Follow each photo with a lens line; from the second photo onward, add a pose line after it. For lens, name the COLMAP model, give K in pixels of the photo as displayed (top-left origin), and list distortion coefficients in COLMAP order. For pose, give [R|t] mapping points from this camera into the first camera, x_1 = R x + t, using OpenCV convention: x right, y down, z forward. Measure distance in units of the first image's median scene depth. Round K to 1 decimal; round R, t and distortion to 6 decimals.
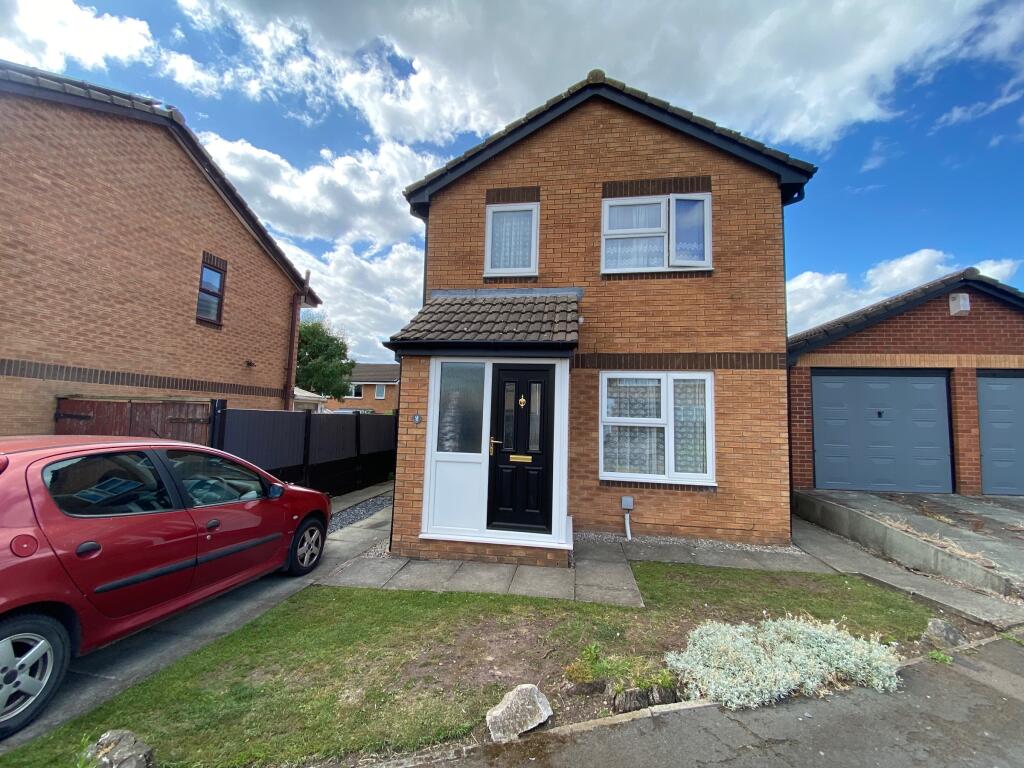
lens RADIAL K [[408.8, 0, 512.0], [0, 408.8, 384.0], [0, 0, 1]] dist [-0.029726, -0.005429]
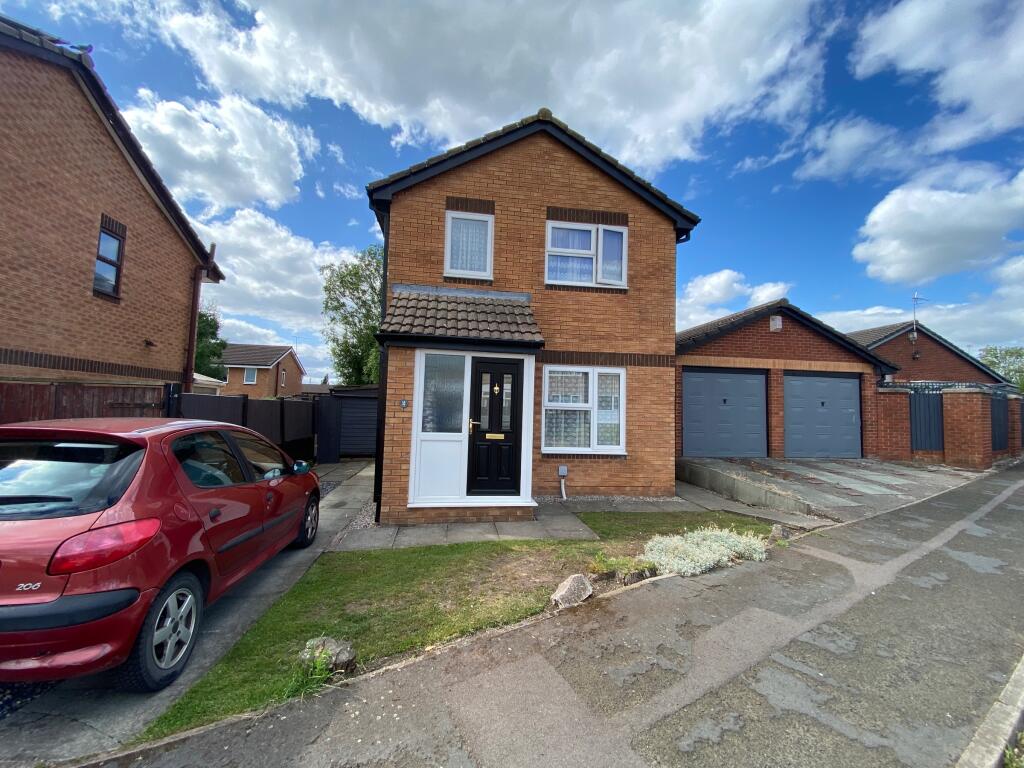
lens RADIAL K [[406.0, 0, 512.0], [0, 406.0, 384.0], [0, 0, 1]] dist [-0.033022, -0.005173]
pose [[0.953903, 0.014269, 0.299776, -0.226717], [-0.023877, 0.999311, 0.028412, -0.005569], [-0.299165, -0.034260, 0.953586, -0.121908]]
